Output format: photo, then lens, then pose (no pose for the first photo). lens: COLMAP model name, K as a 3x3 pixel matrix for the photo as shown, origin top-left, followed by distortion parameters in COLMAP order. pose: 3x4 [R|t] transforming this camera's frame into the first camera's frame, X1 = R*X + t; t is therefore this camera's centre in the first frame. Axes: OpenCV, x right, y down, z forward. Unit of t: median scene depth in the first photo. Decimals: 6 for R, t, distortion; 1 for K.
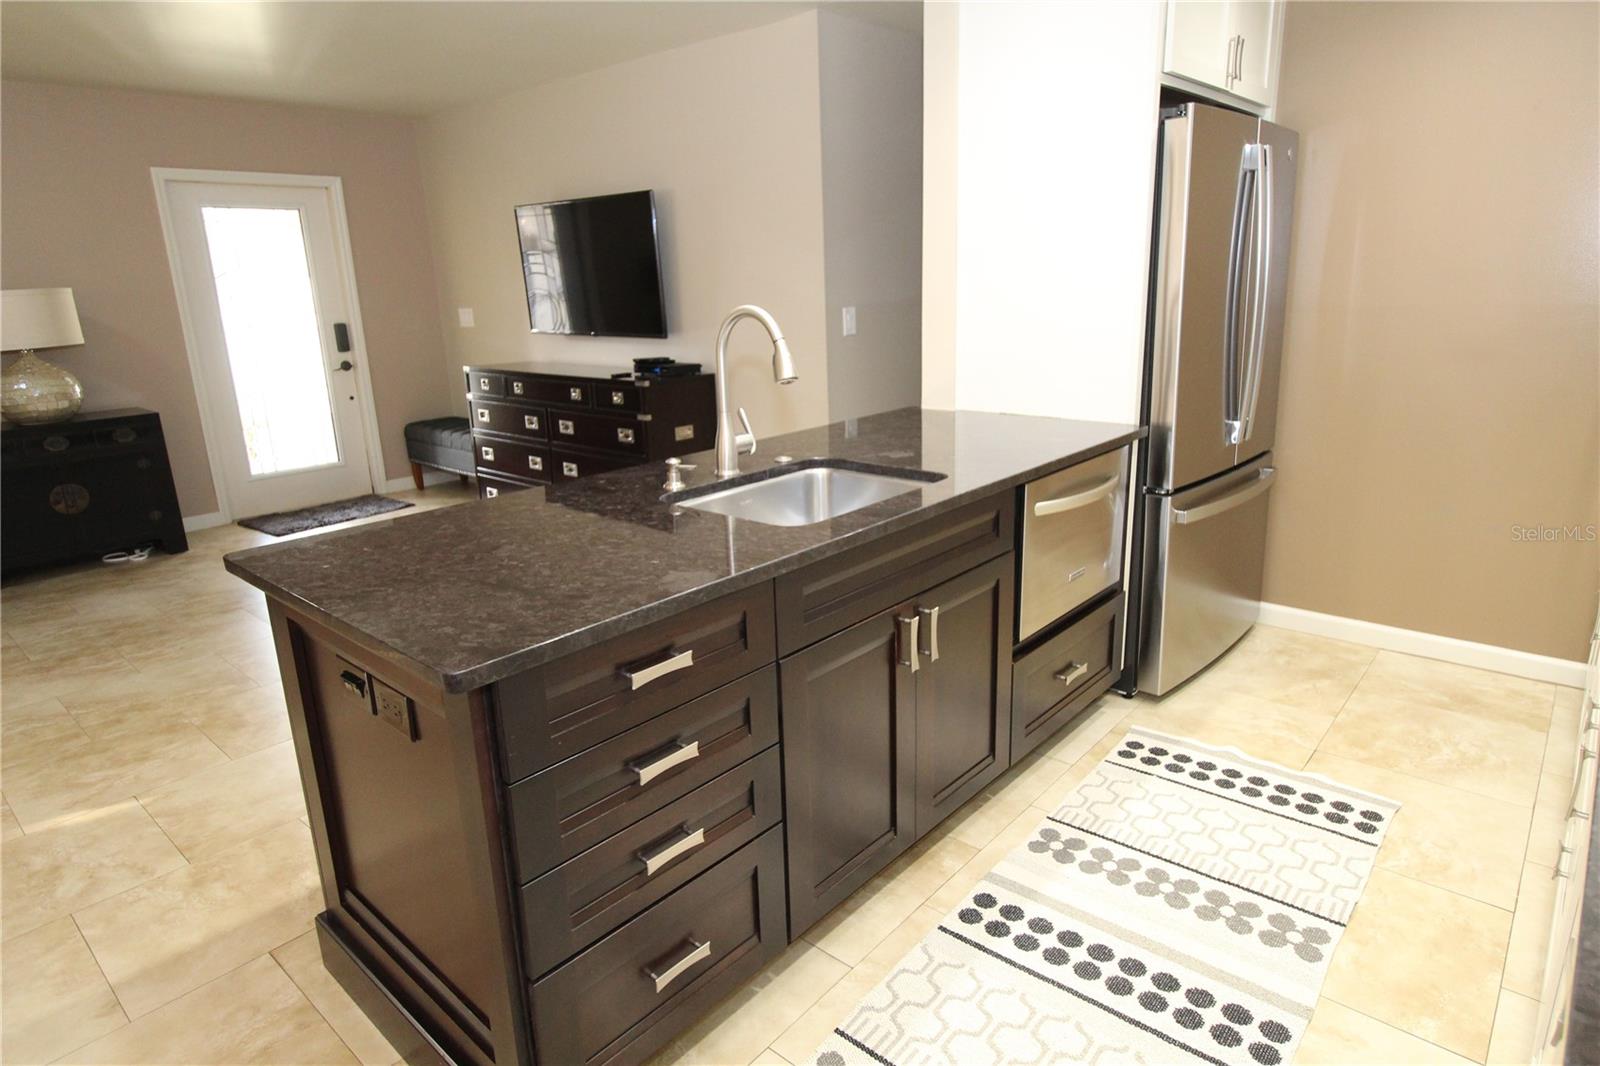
lens RADIAL K [[937.2, 0, 803.7], [0, 937.2, 527.5], [0, 0, 1]] dist [-0.002073, 0.001560]
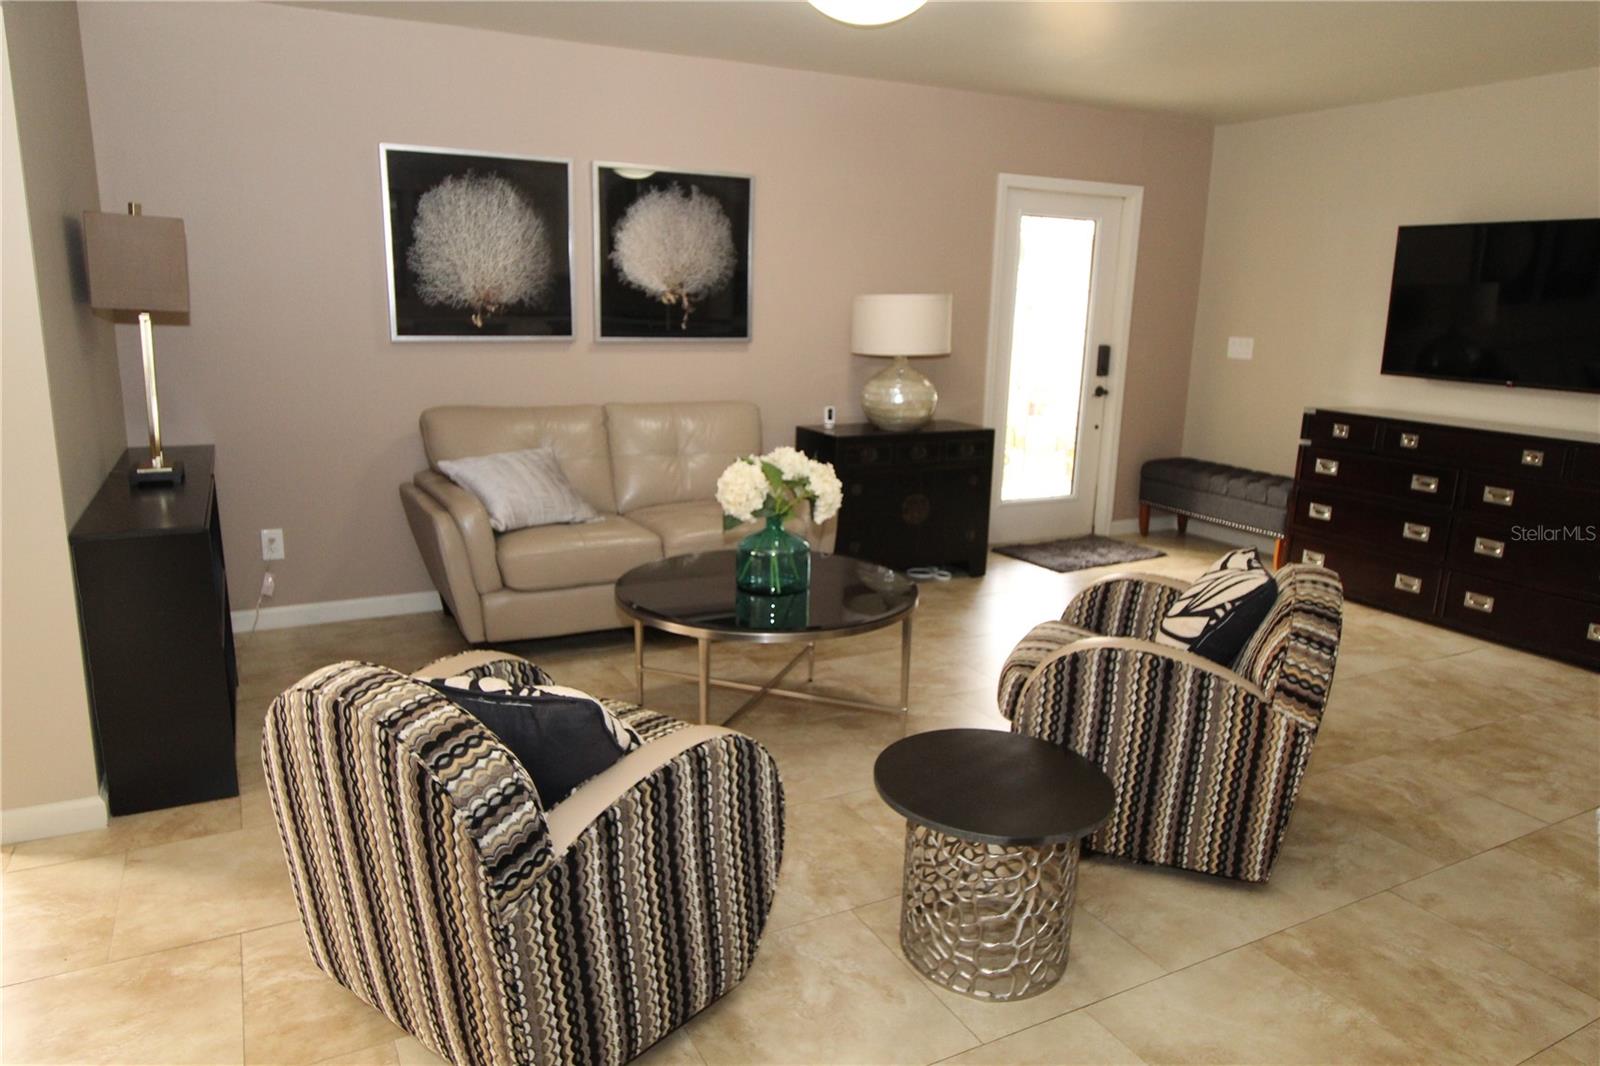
lens RADIAL K [[1068.4, 0, 798.2], [0, 1068.4, 532.6], [0, 0, 1]] dist [0.009504, -0.006533]
pose [[0.939028, 0.130005, -0.318315, -0.685255], [-0.143347, 0.989495, -0.018749, 0.038308], [0.312533, 0.063235, 0.947800, -0.101934]]
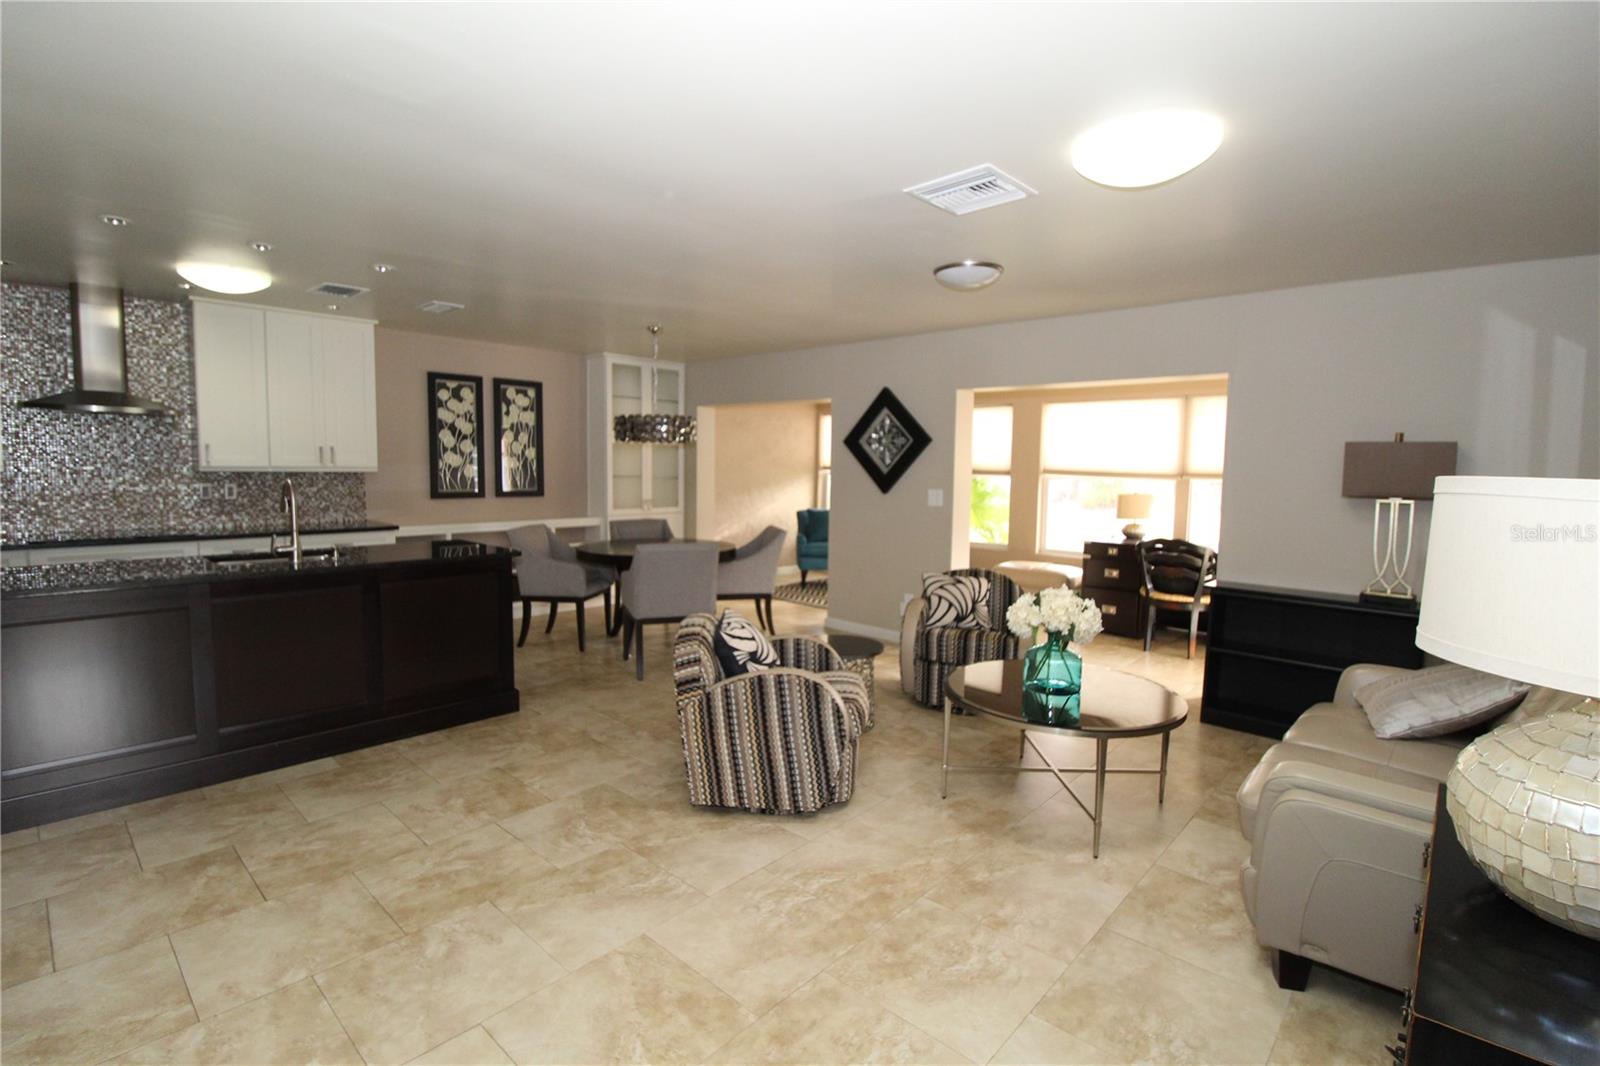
lens RADIAL K [[740.7, 0, 800.0], [0, 740.7, 525.1], [0, 0, 1]] dist [-0.013141, -0.003902]
pose [[-0.999788, 0.015136, 0.013942, -0.717306], [0.018977, 0.940187, 0.340130, -0.393413], [-0.007959, 0.340323, -0.940275, 1.486473]]
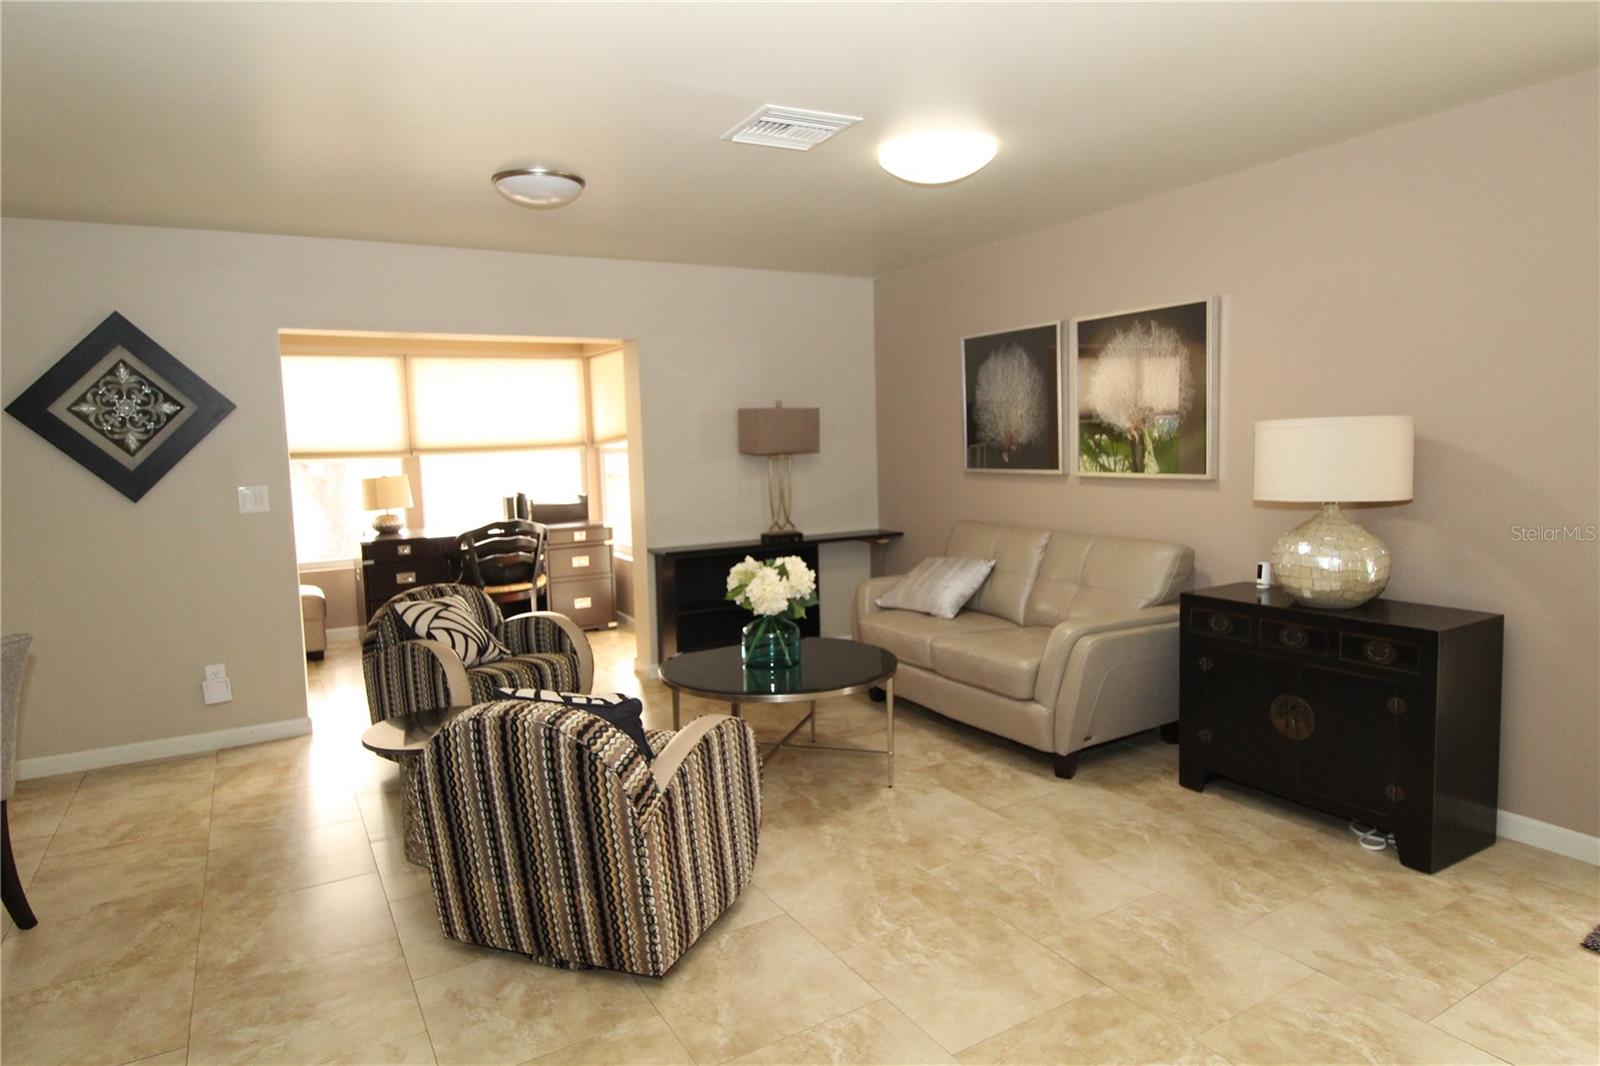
lens RADIAL K [[937.2, 0, 801.8], [0, 937.2, 532.9], [0, 0, 1]] dist [-0.002073, 0.001560]
pose [[-0.308440, 0.139595, -0.940945, -0.059033], [-0.211045, 0.954479, 0.210783, -0.286258], [0.927537, 0.263595, -0.264938, 1.022127]]
